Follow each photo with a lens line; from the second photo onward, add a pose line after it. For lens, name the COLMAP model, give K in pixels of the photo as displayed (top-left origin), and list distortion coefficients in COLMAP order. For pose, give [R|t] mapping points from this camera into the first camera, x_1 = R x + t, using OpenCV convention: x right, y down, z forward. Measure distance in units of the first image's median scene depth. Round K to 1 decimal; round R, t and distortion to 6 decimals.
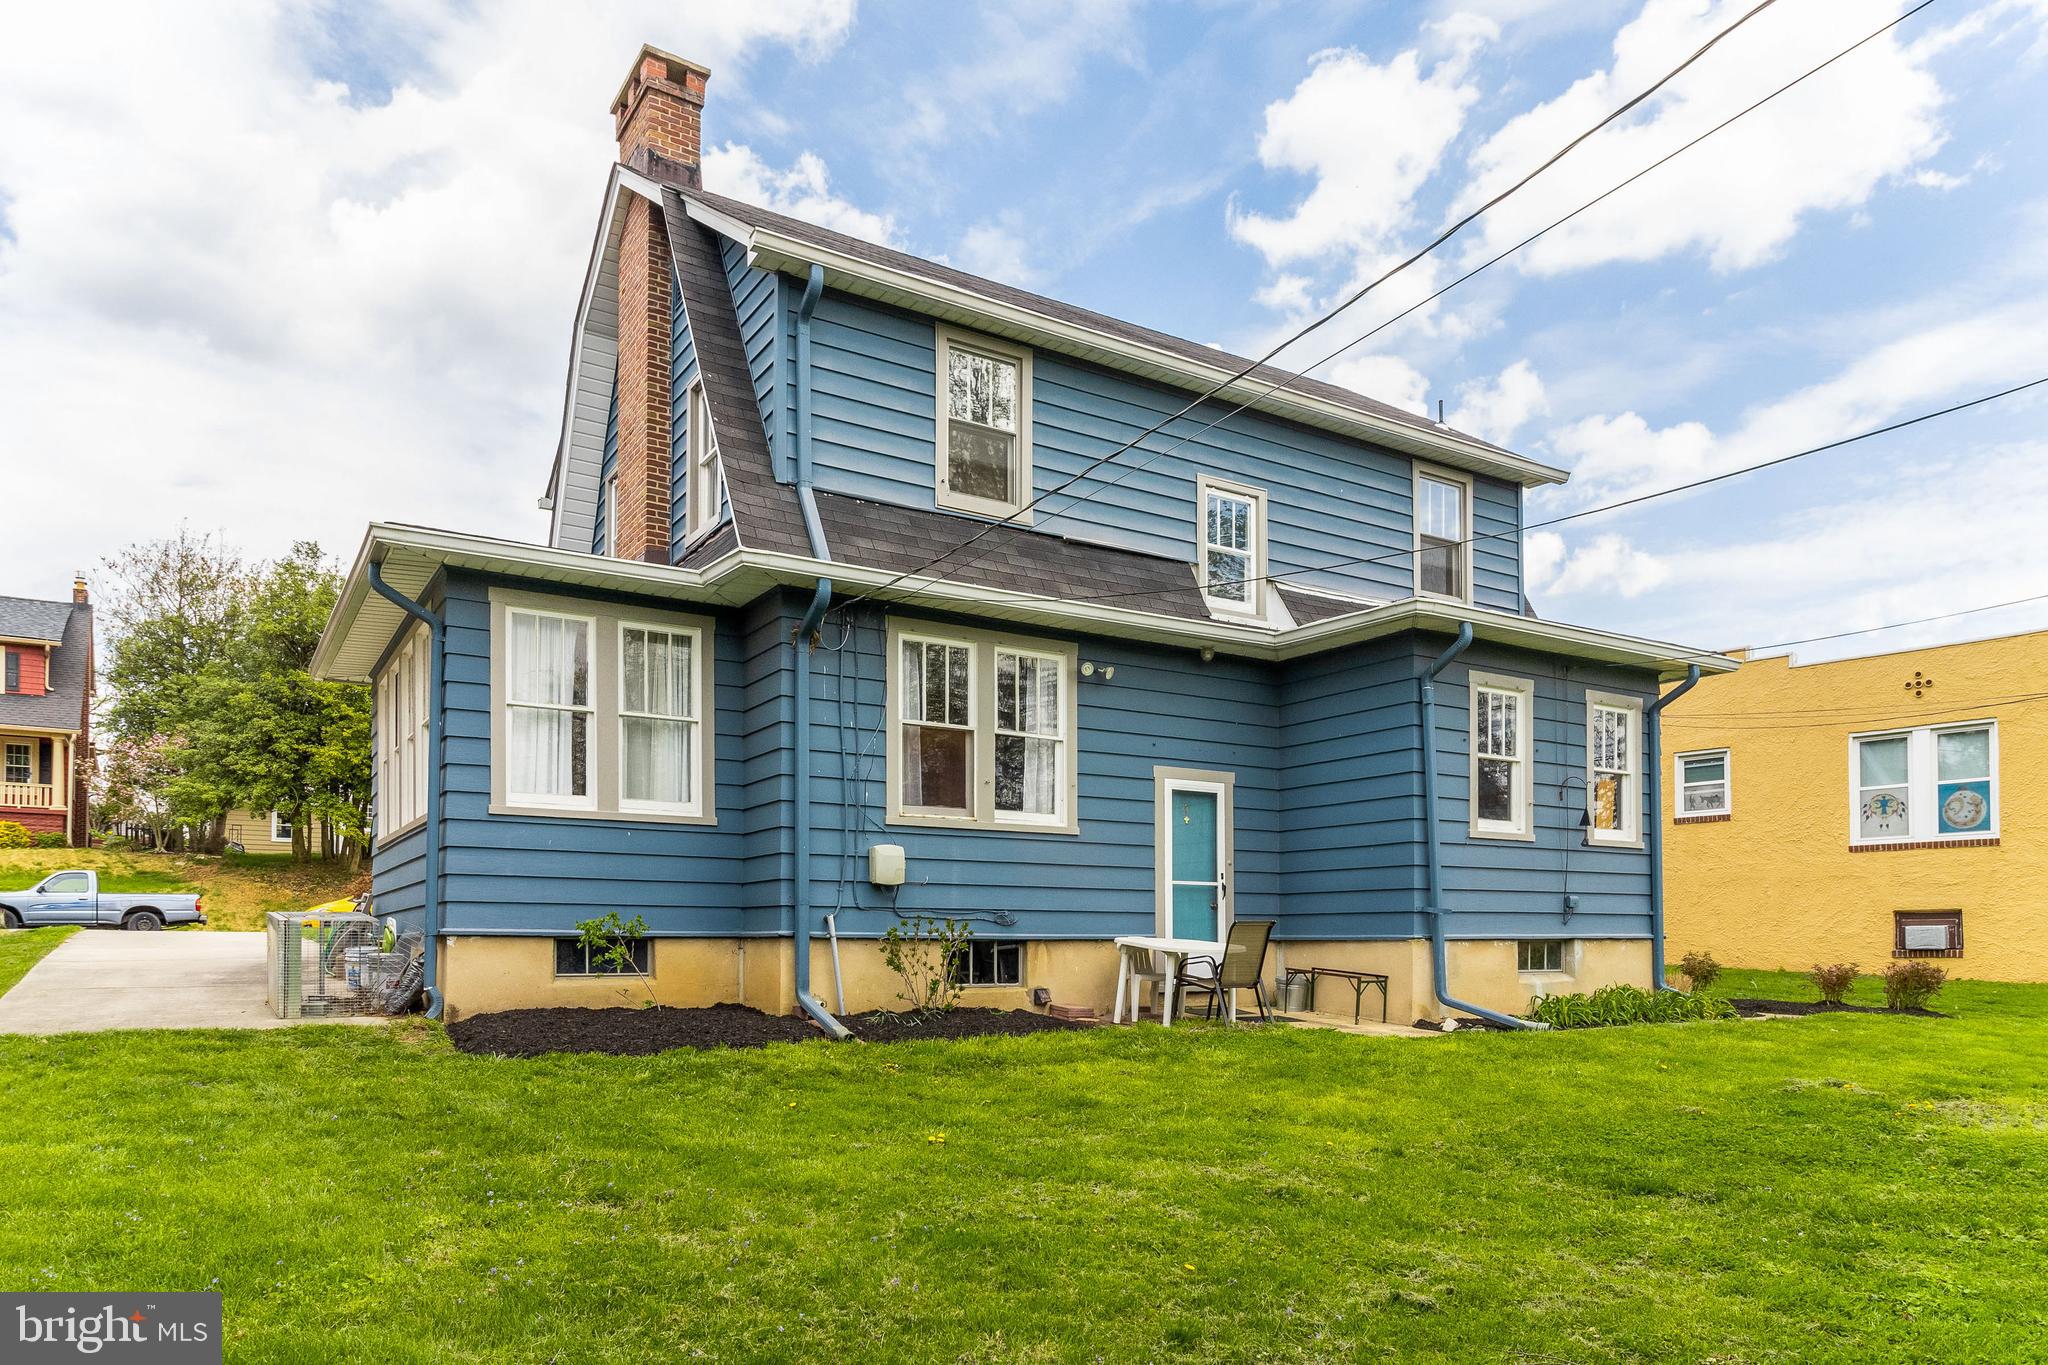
lens RADIAL K [[1317.0, 0, 1023.6], [0, 1317.0, 650.3], [0, 0, 1]] dist [0.000155, 0.000809]
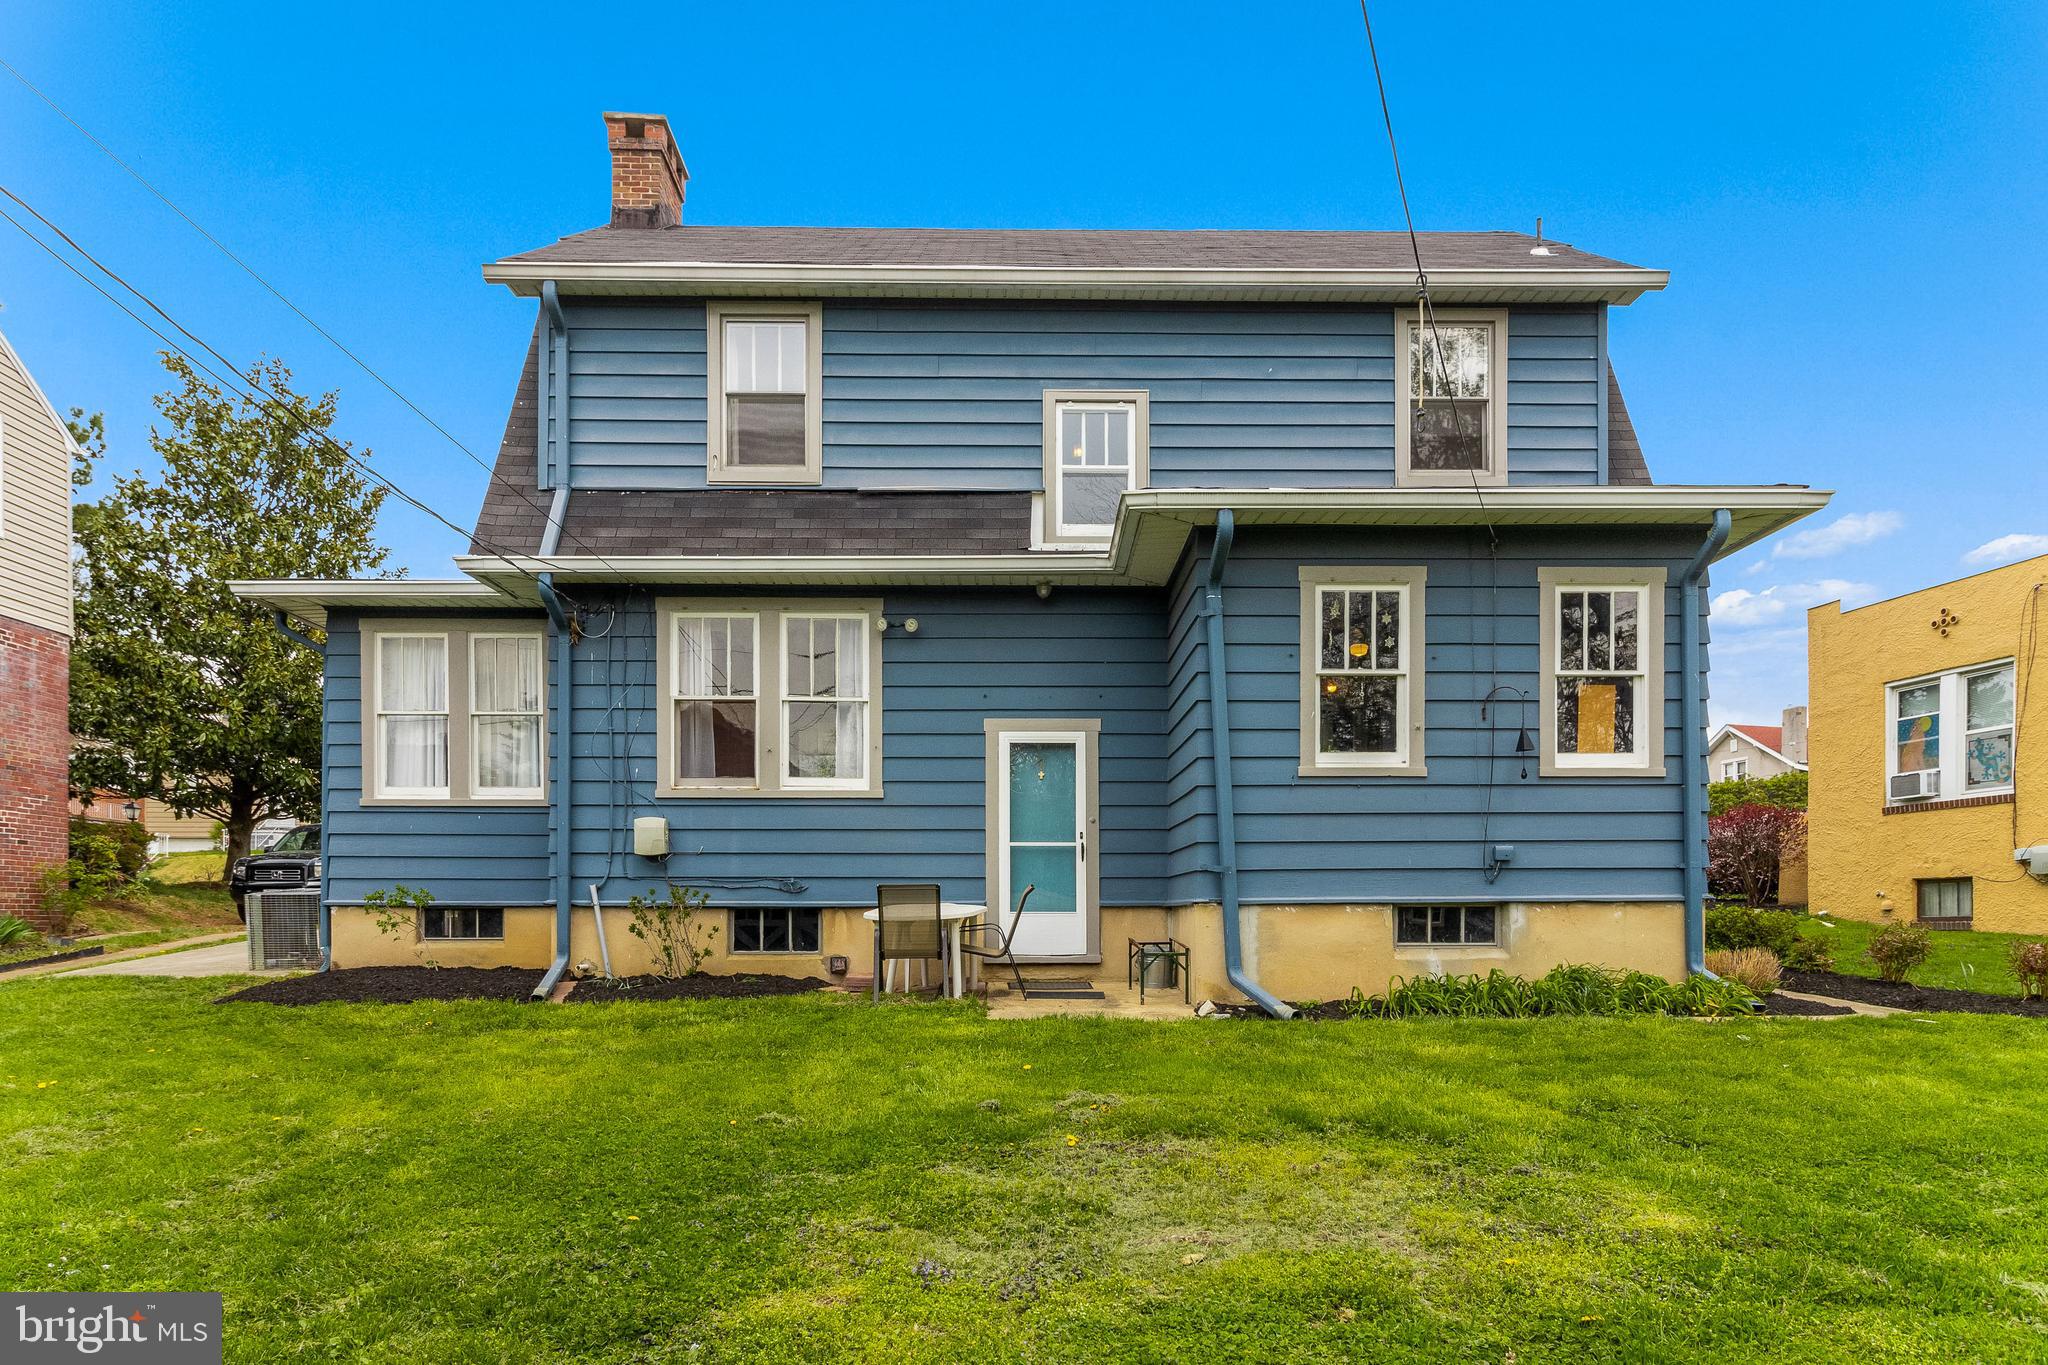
lens RADIAL K [[1274.9, 0, 1024.0], [0, 1274.9, 682.5], [0, 0, 1]] dist [-0.000041, 0.000047]
pose [[0.852131, -0.096408, -0.514371, 0.605832], [0.115704, 0.993268, 0.005513, 0.063059], [0.510377, -0.064212, 0.857550, 0.262638]]
